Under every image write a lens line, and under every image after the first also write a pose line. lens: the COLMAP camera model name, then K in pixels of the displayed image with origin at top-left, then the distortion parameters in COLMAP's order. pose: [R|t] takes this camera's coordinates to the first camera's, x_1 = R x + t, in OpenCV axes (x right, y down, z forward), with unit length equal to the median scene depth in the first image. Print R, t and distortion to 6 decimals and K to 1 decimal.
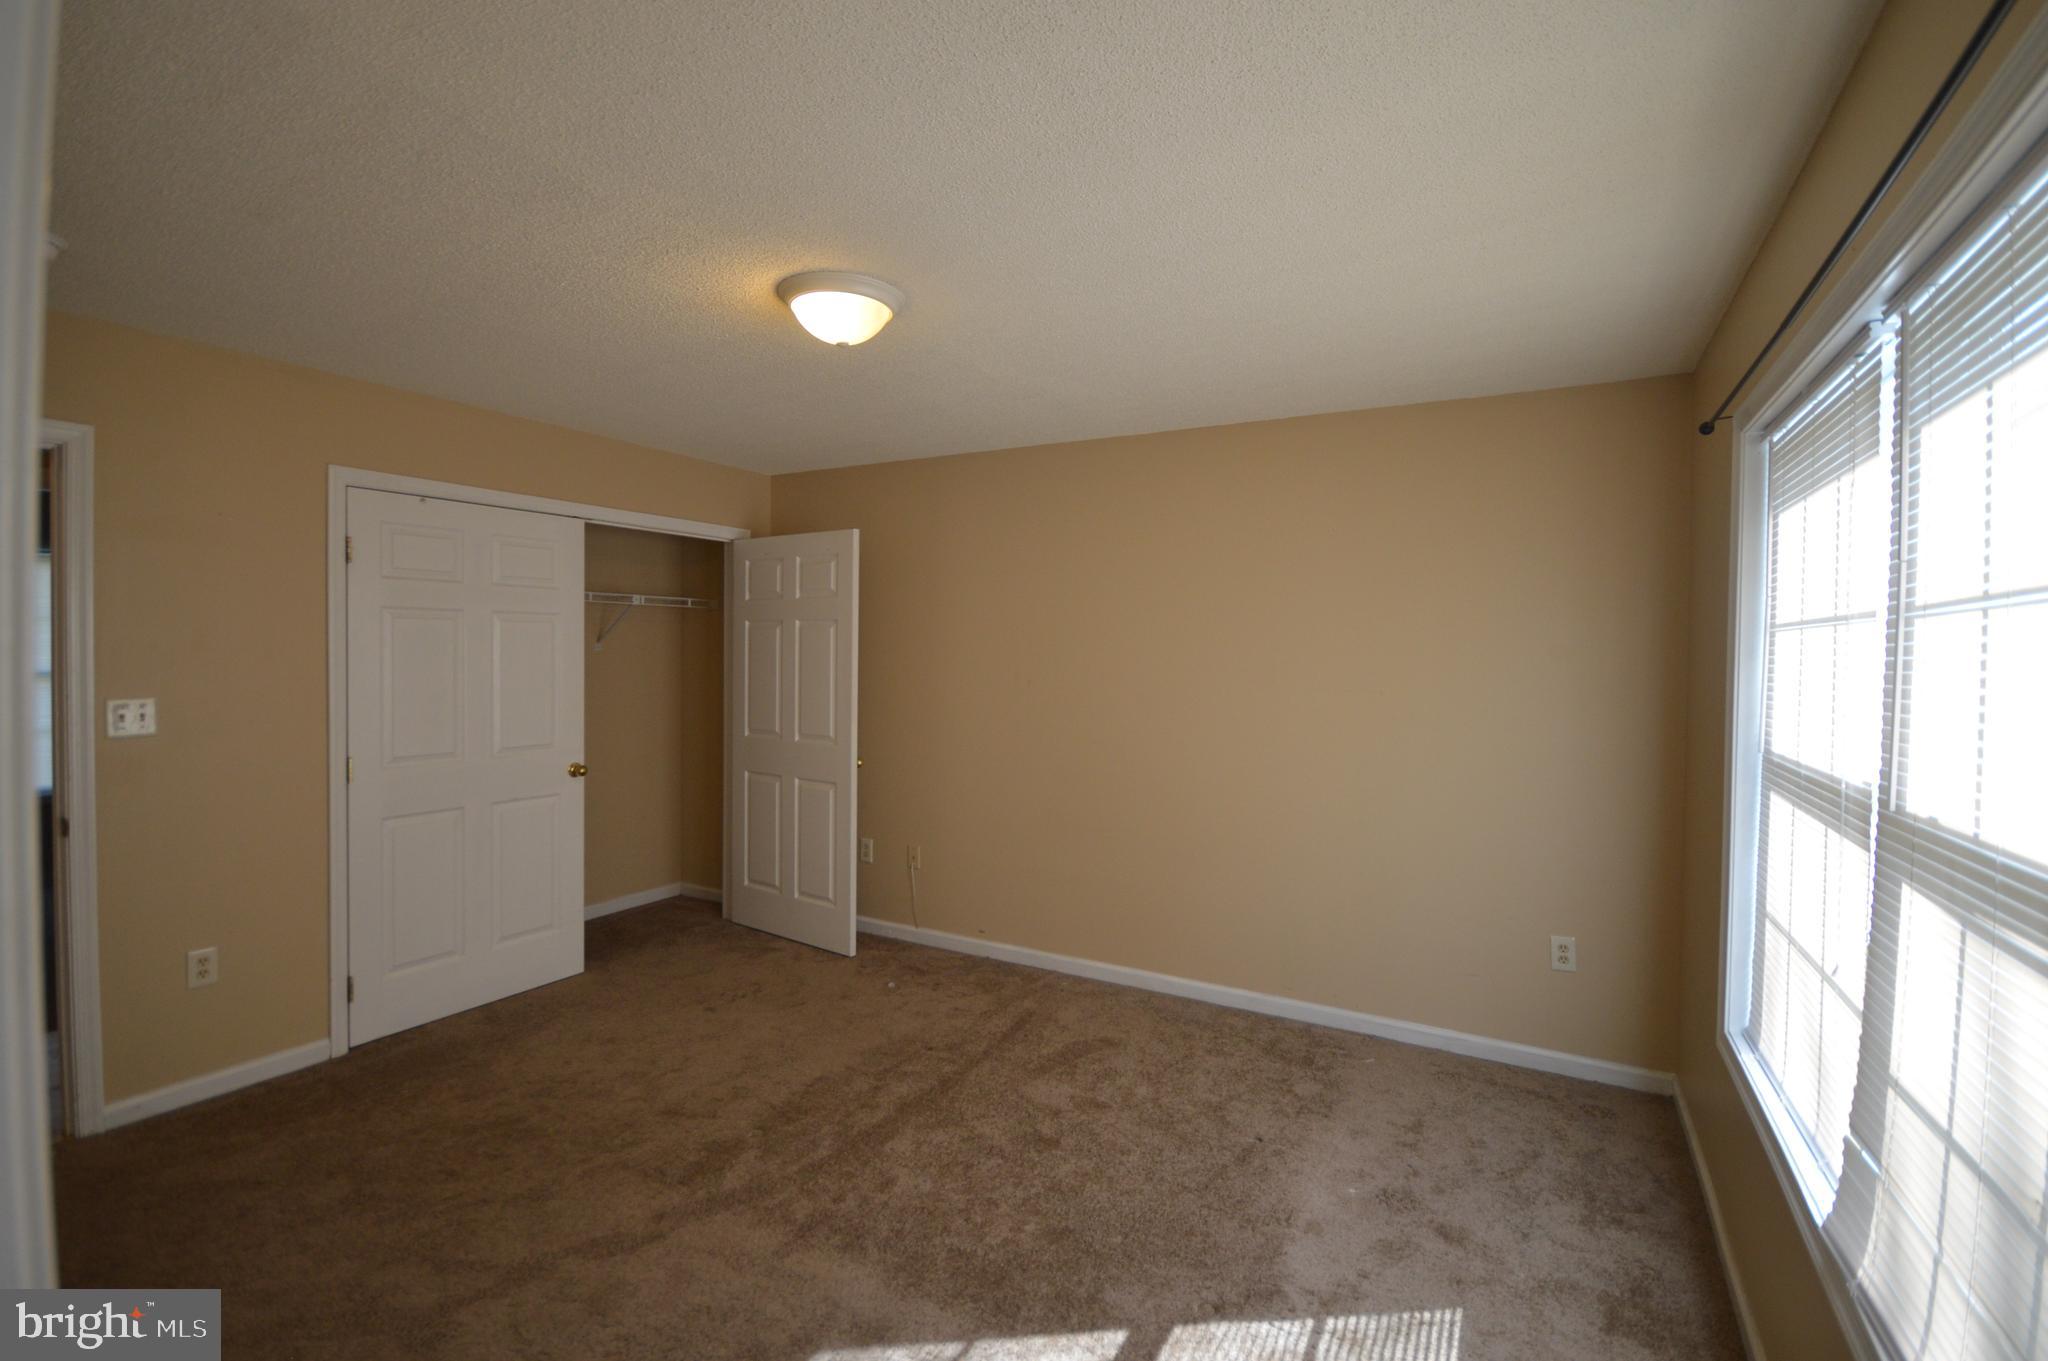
lens RADIAL K [[913.1, 0, 1048.7], [0, 913.1, 673.1], [0, 0, 1]] dist [-0.000283, -0.000031]
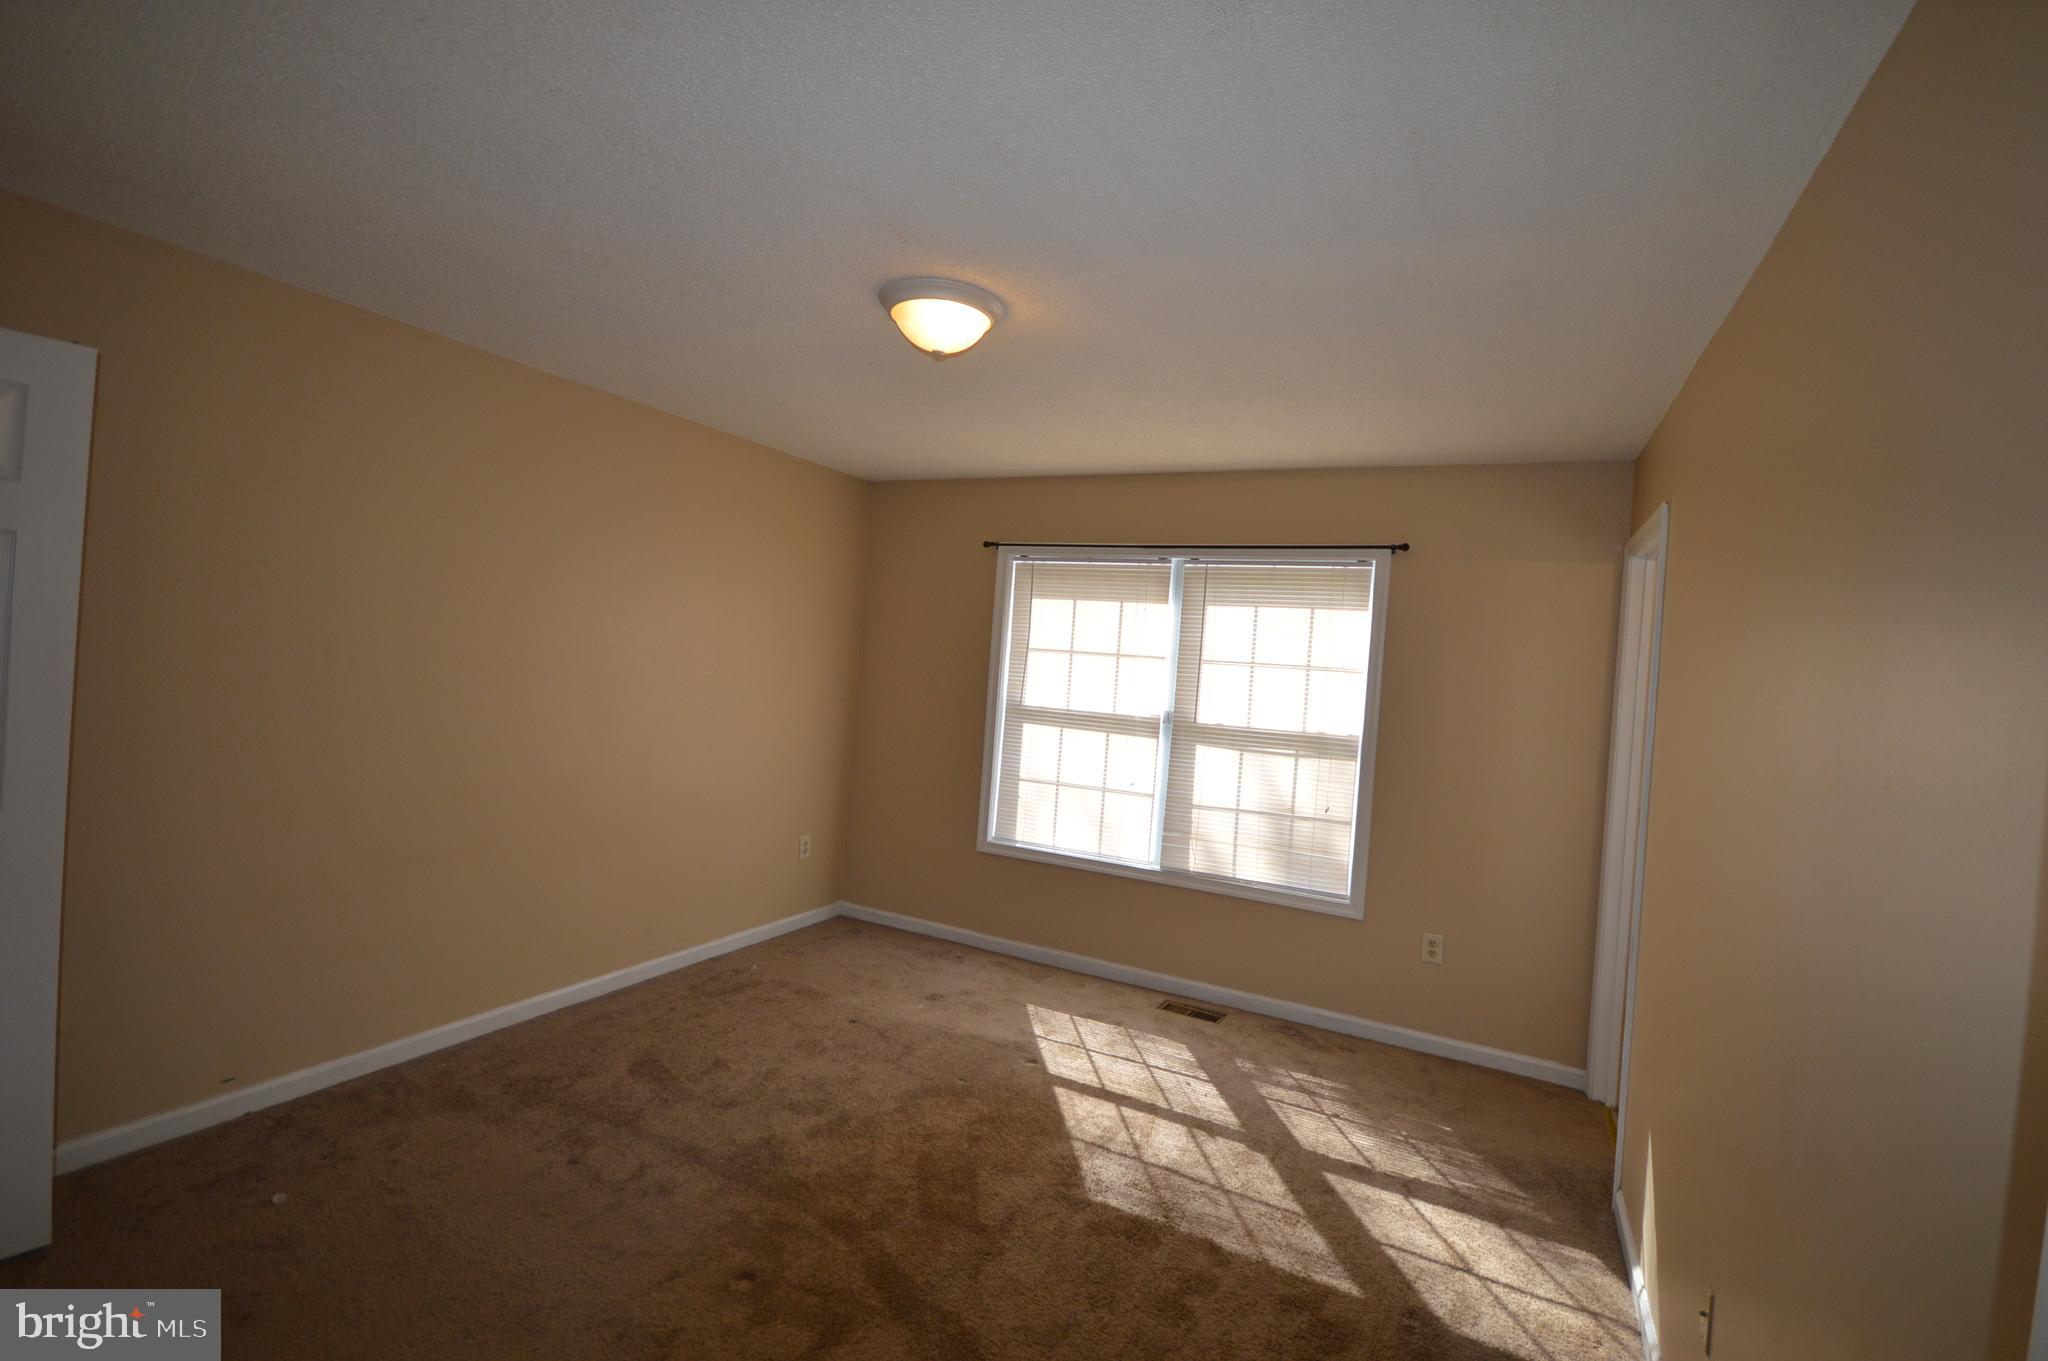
lens RADIAL K [[913.1, 0, 1048.7], [0, 913.1, 673.1], [0, 0, 1]] dist [-0.000283, -0.000031]
pose [[-0.040466, -0.027513, 0.998802, -1.169785], [-0.048947, 0.998475, 0.025521, -0.040825], [-0.997981, -0.047856, -0.041750, 0.859875]]
